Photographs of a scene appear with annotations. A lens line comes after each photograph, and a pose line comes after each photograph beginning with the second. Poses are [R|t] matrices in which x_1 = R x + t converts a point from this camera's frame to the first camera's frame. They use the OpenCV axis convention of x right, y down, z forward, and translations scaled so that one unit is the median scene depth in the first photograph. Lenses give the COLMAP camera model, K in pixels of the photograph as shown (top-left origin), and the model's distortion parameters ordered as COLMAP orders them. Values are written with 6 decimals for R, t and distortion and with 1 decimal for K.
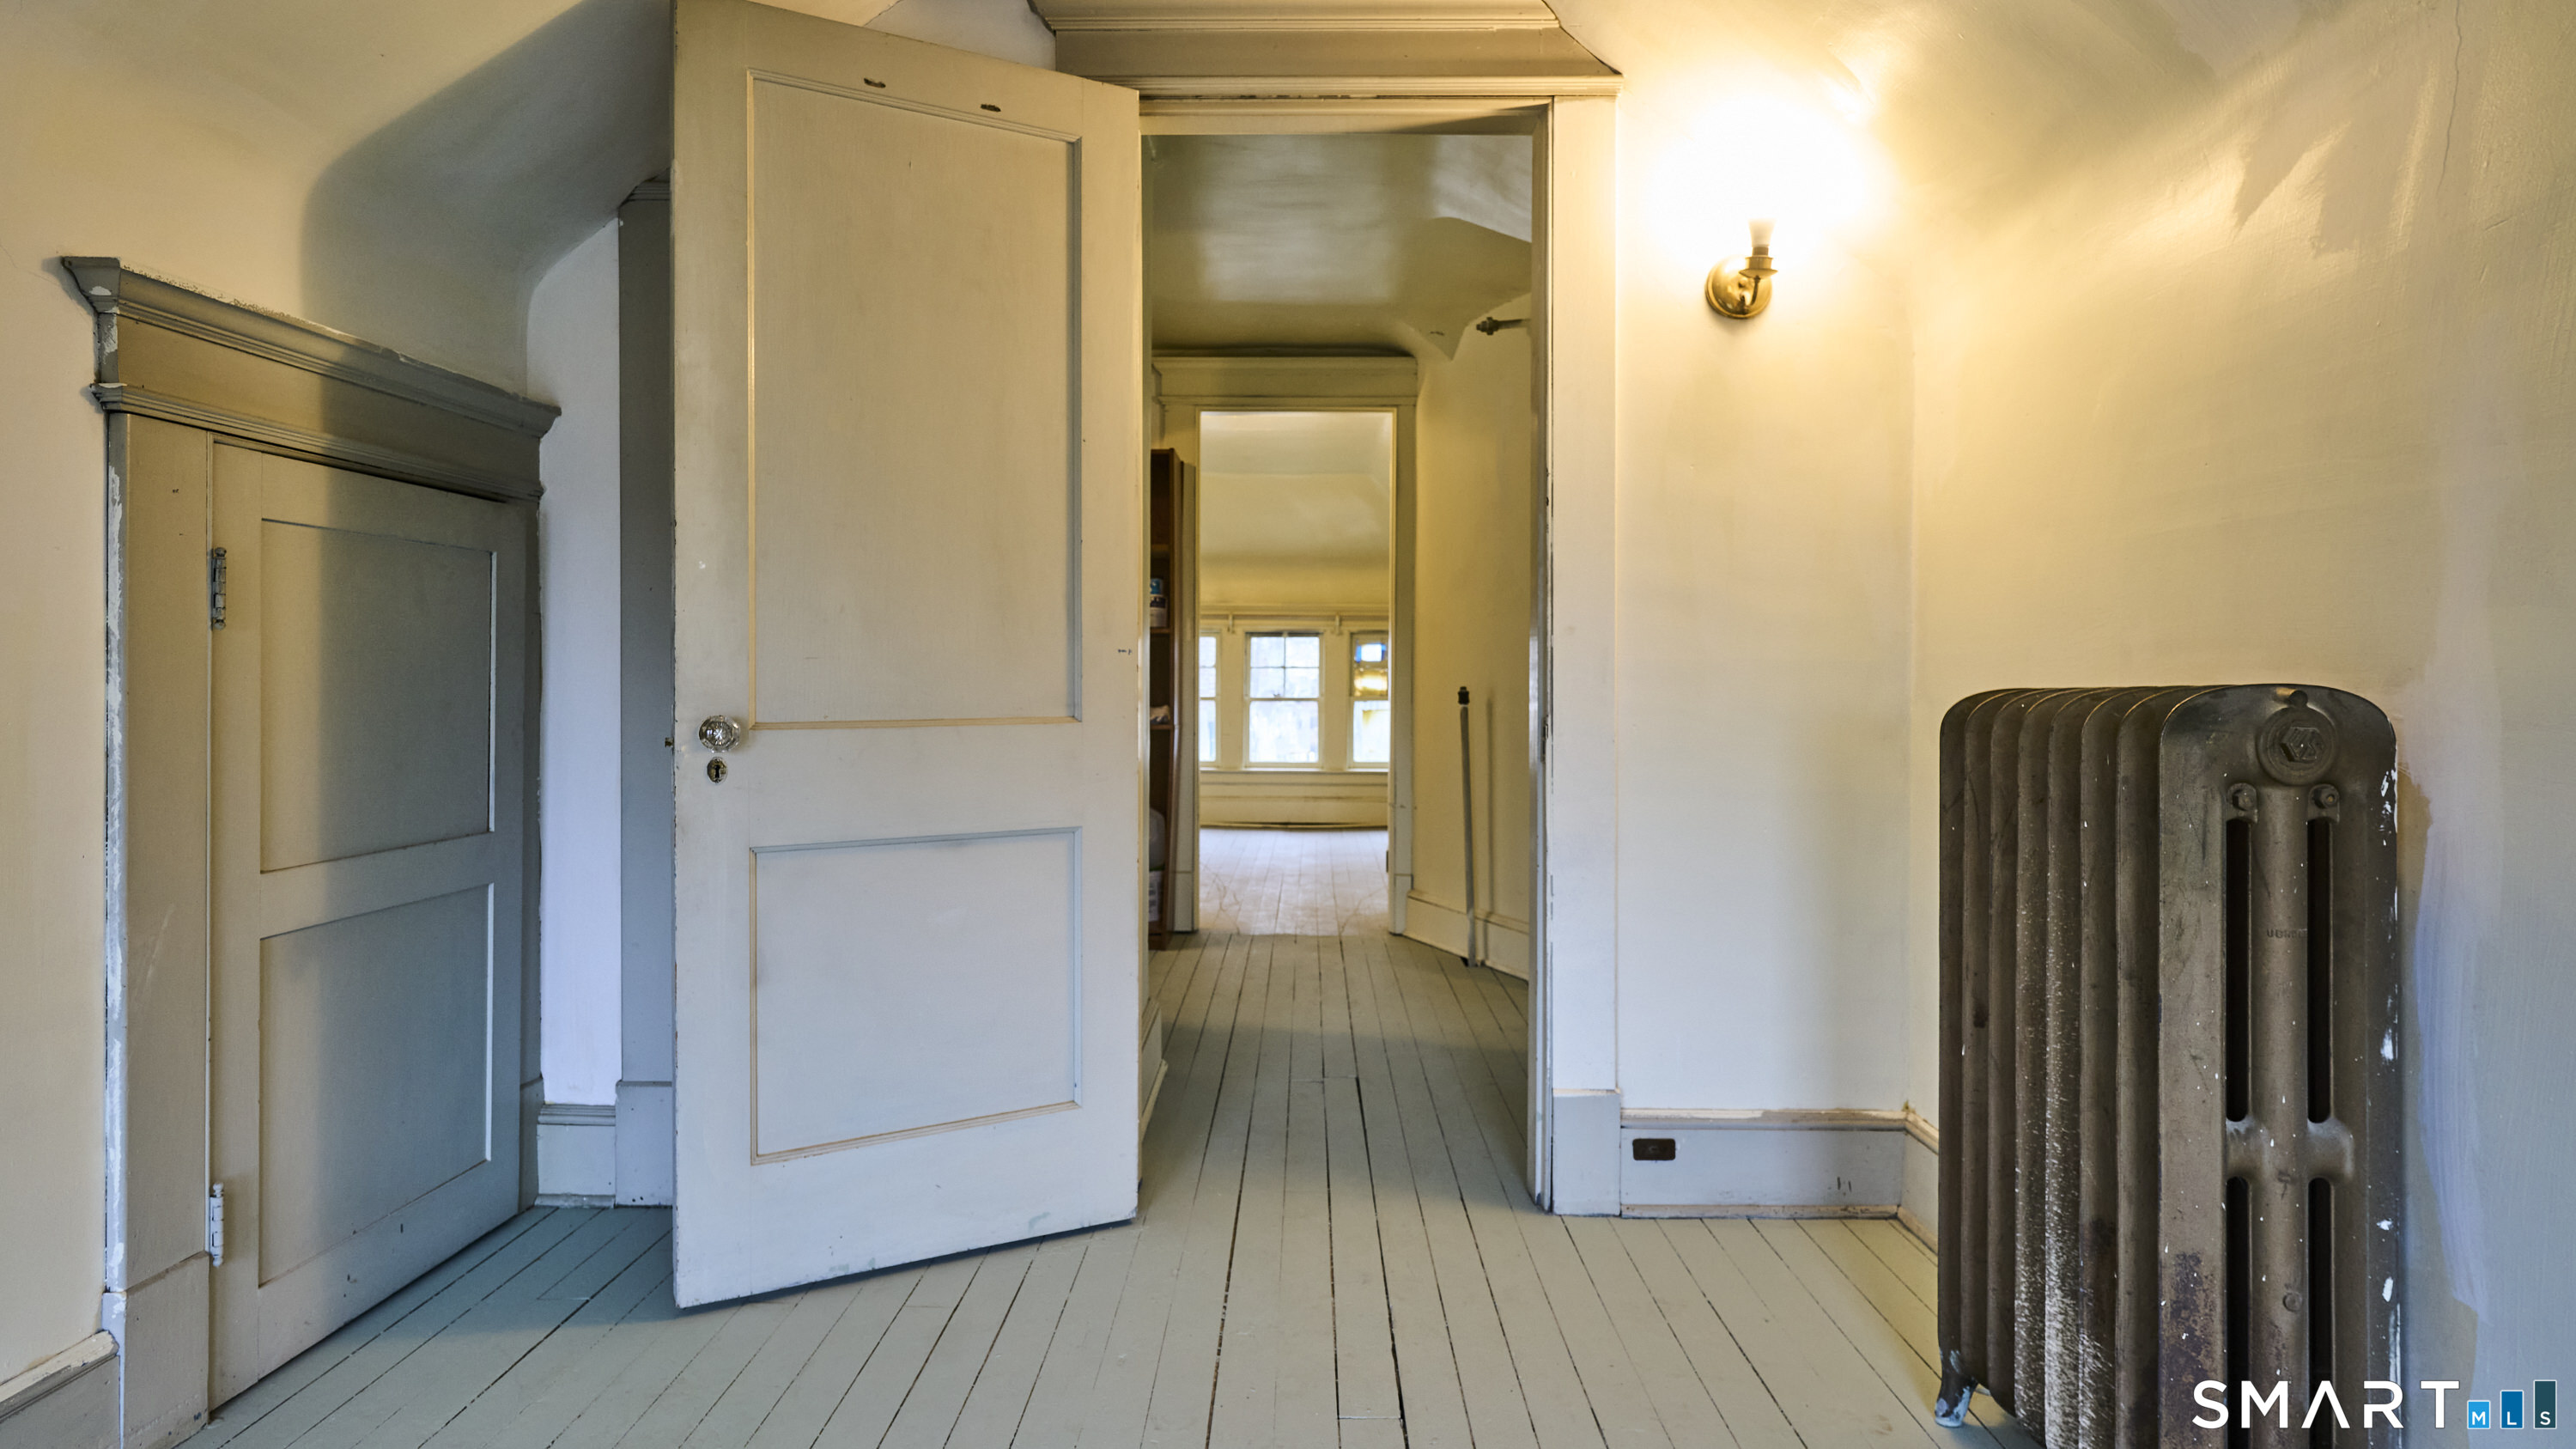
lens RADIAL K [[1299.4, 0, 1288.4], [0, 1299.4, 679.3], [0, 0, 1]] dist [-0.013390, 0.000104]
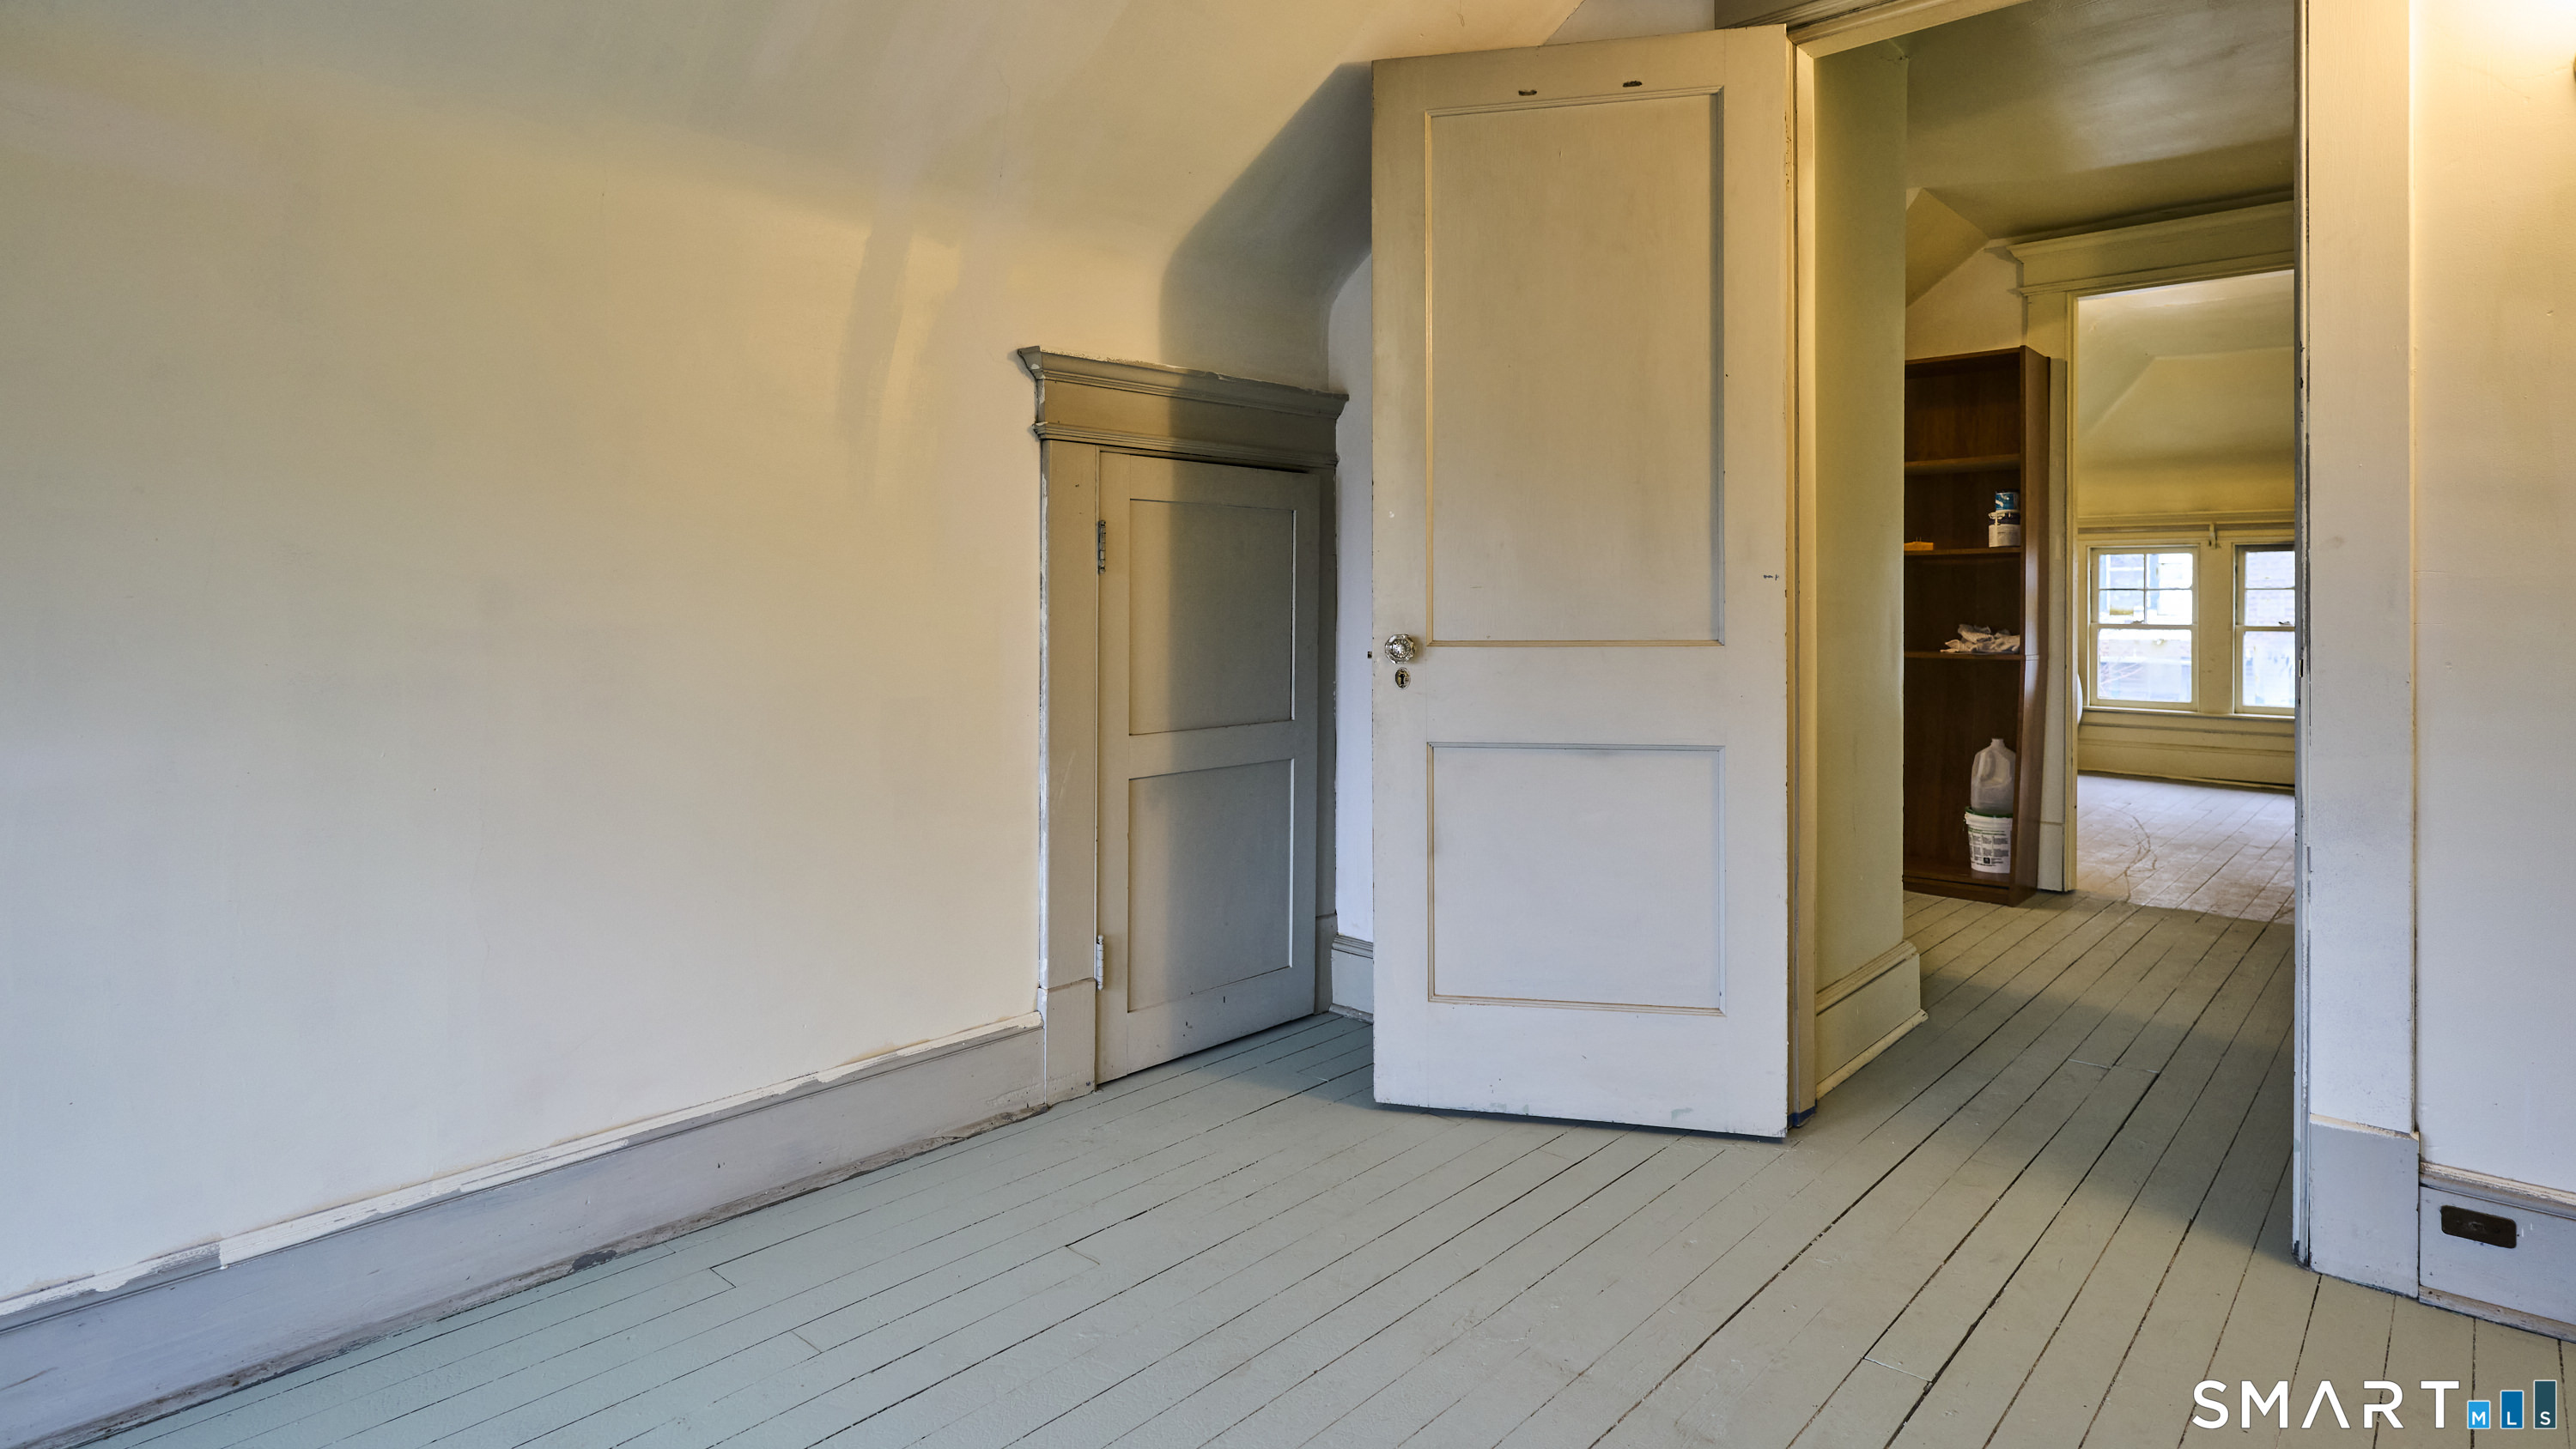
lens RADIAL K [[1317.9, 0, 1286.6], [0, 1317.9, 593.2], [0, 0, 1]] dist [-0.016857, -0.000100]
pose [[0.751098, -0.007986, -0.660143, 0.305327], [0.002065, 0.999950, -0.009748, 0.000431], [0.660188, 0.005959, 0.751077, -0.027621]]
